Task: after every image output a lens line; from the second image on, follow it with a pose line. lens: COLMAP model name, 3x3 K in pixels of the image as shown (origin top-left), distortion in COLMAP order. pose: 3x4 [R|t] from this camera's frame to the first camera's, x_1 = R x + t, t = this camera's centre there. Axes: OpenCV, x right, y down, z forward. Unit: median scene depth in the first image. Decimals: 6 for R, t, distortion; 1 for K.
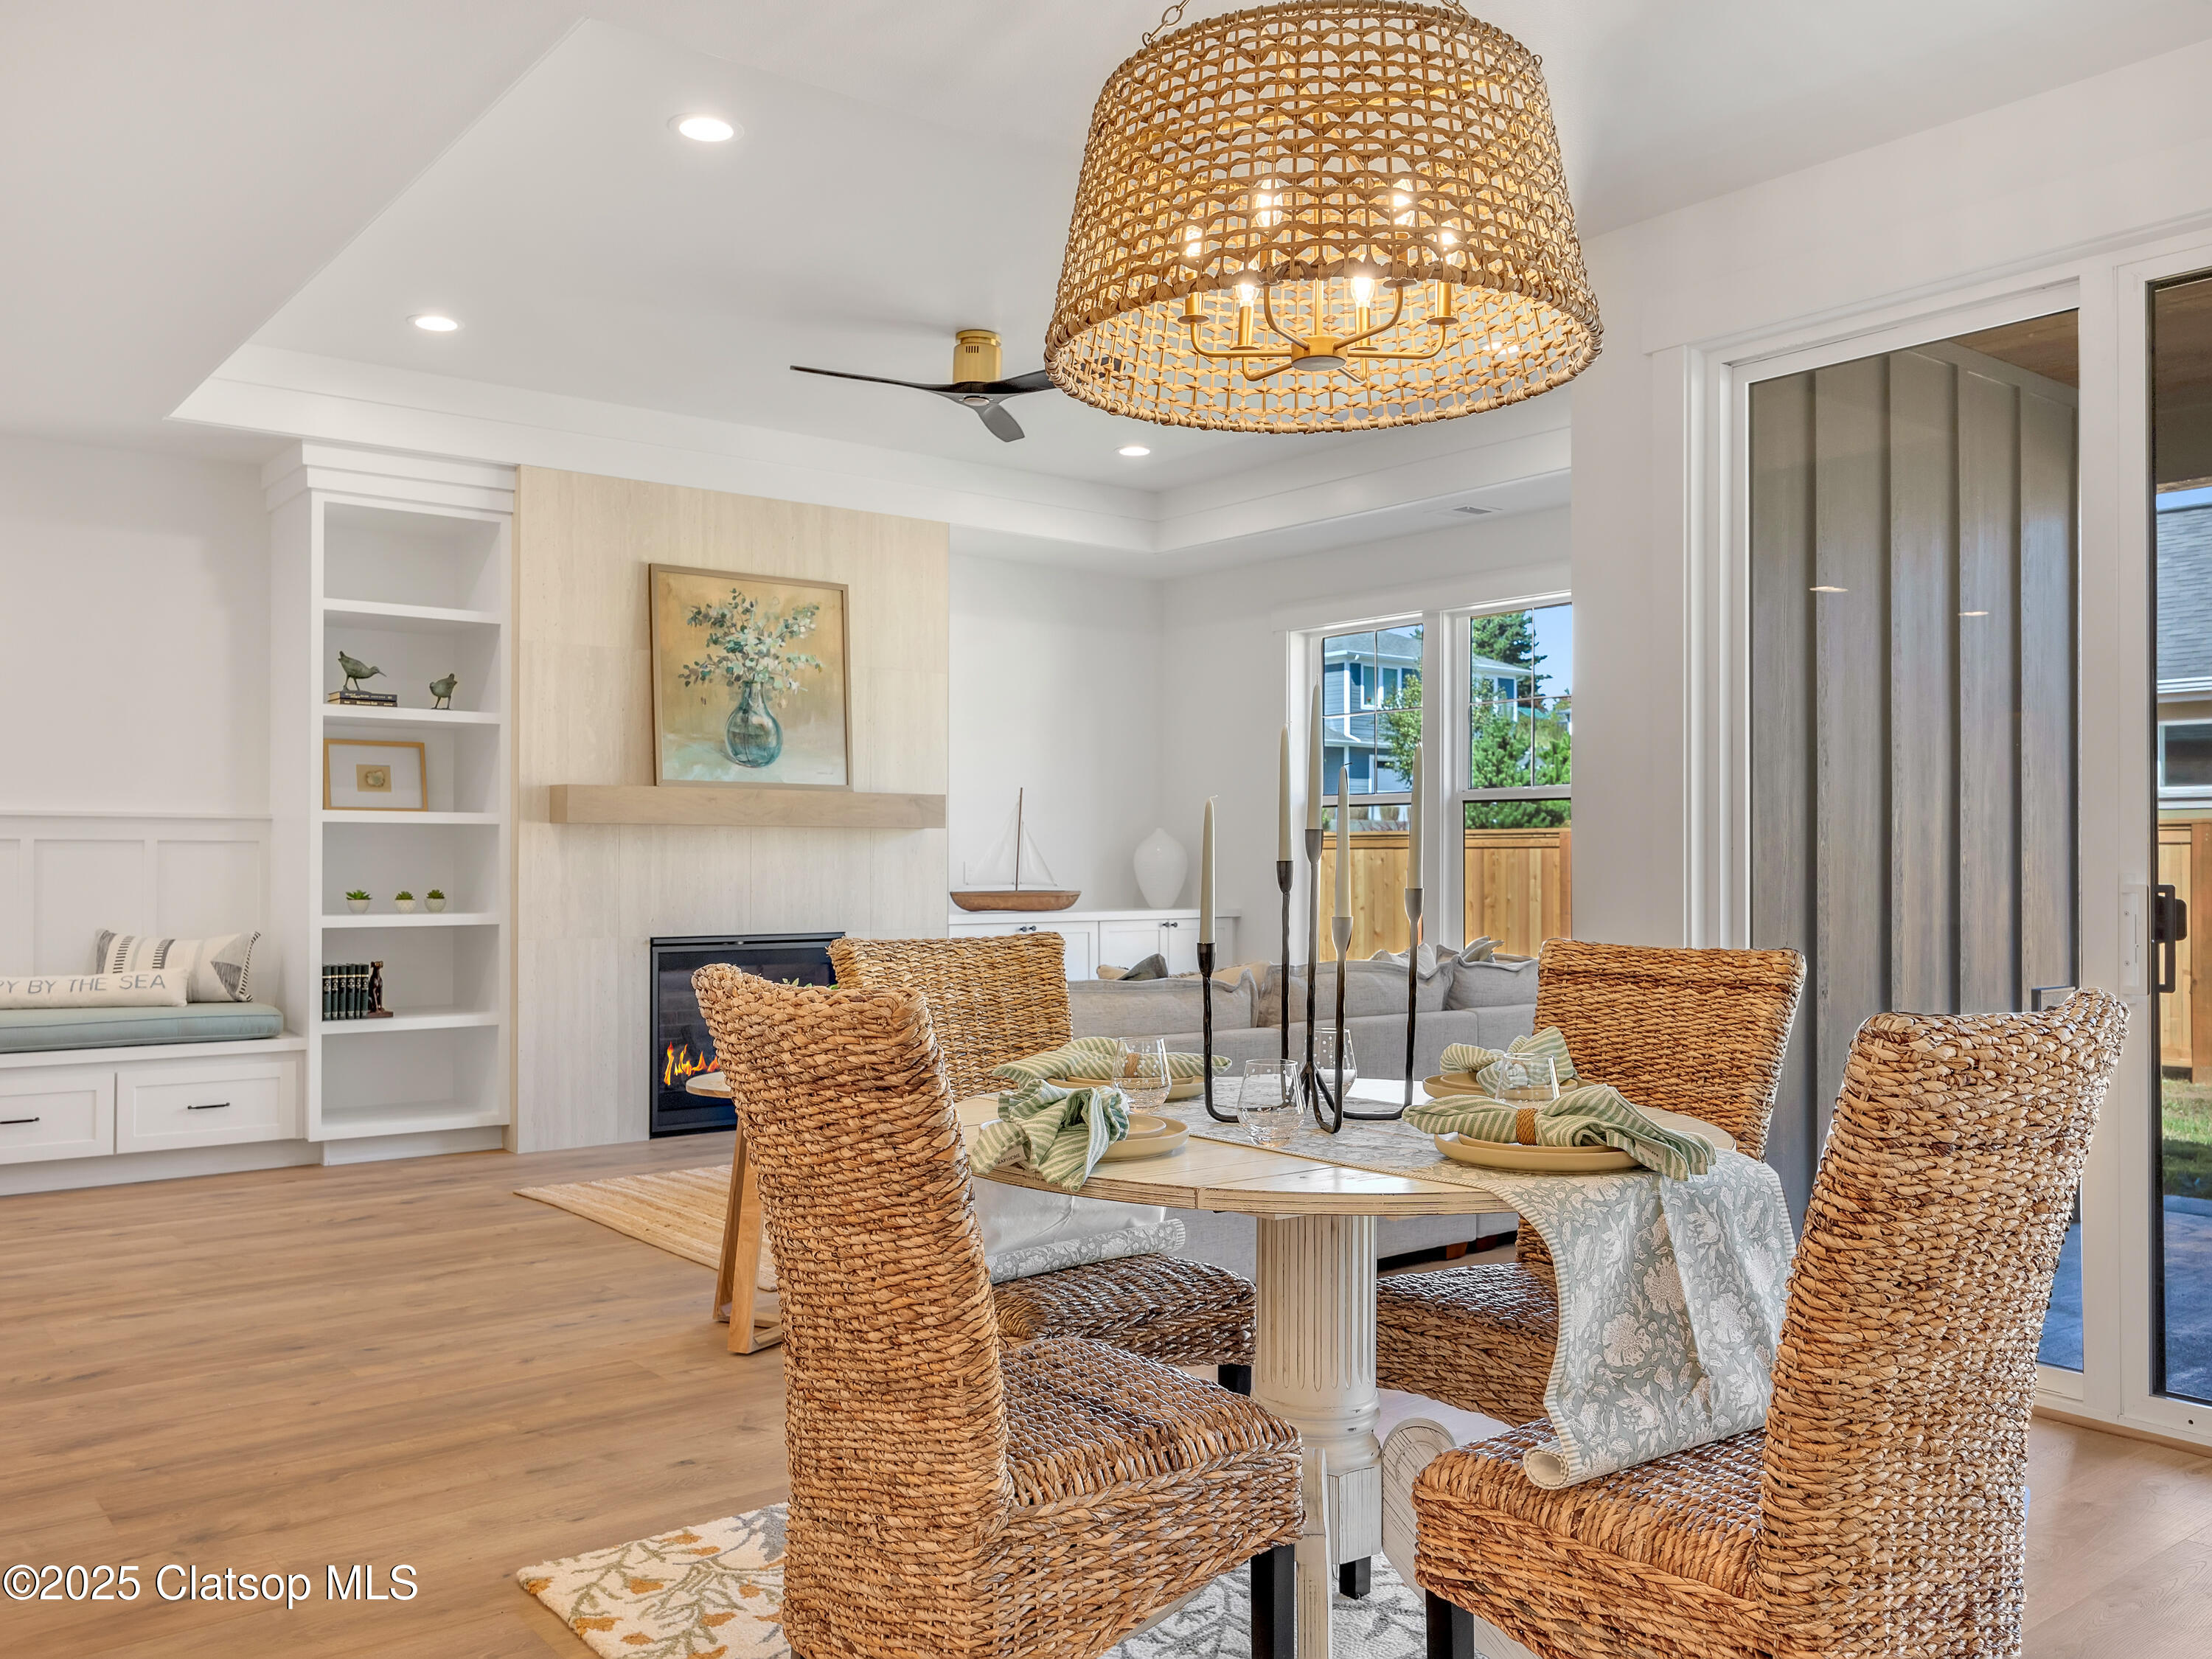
lens RADIAL K [[1819.4, 0, 1163.4], [0, 1819.4, 843.0], [0, 0, 1]] dist [-0.002575, 0.008791]
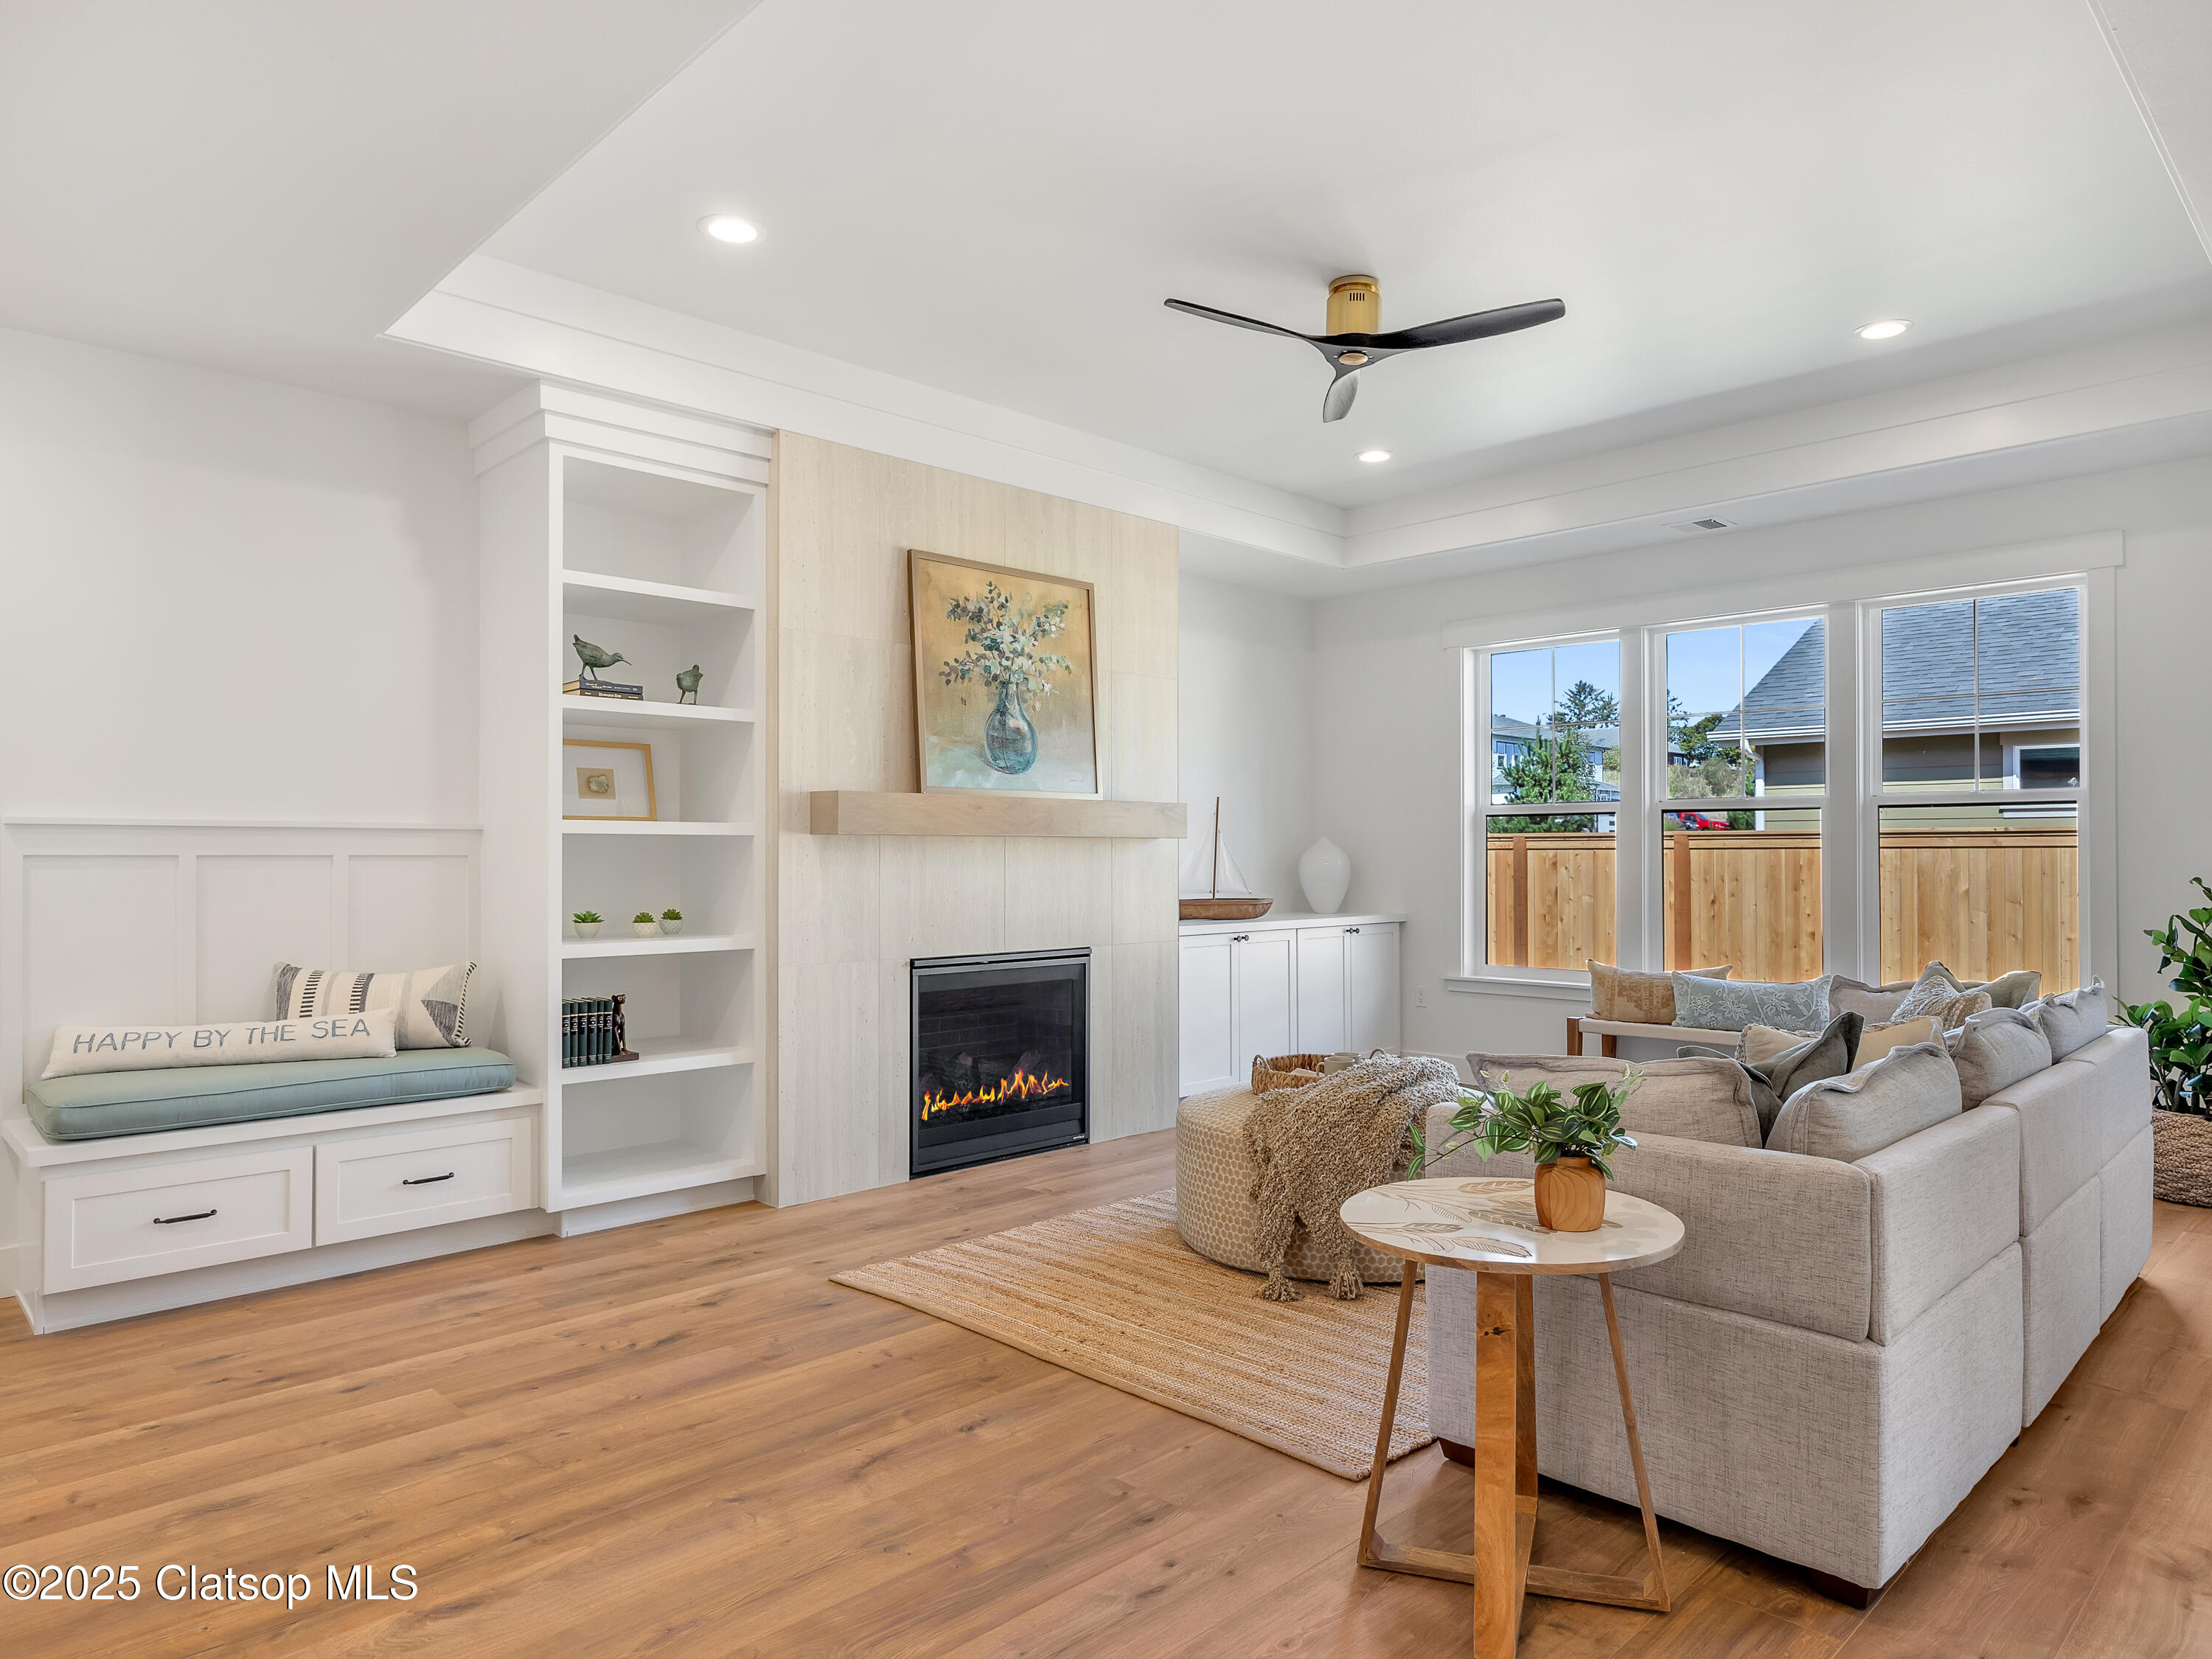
lens RADIAL K [[1386.9, 0, 1207.0], [0, 1386.9, 843.8], [0, 0, 1]] dist [0.000784, -0.000728]
pose [[0.992583, -0.001880, 0.121551, -0.225539], [0.001834, 0.999998, 0.000489, -0.006170], [-0.121551, -0.000263, 0.992585, 0.299572]]
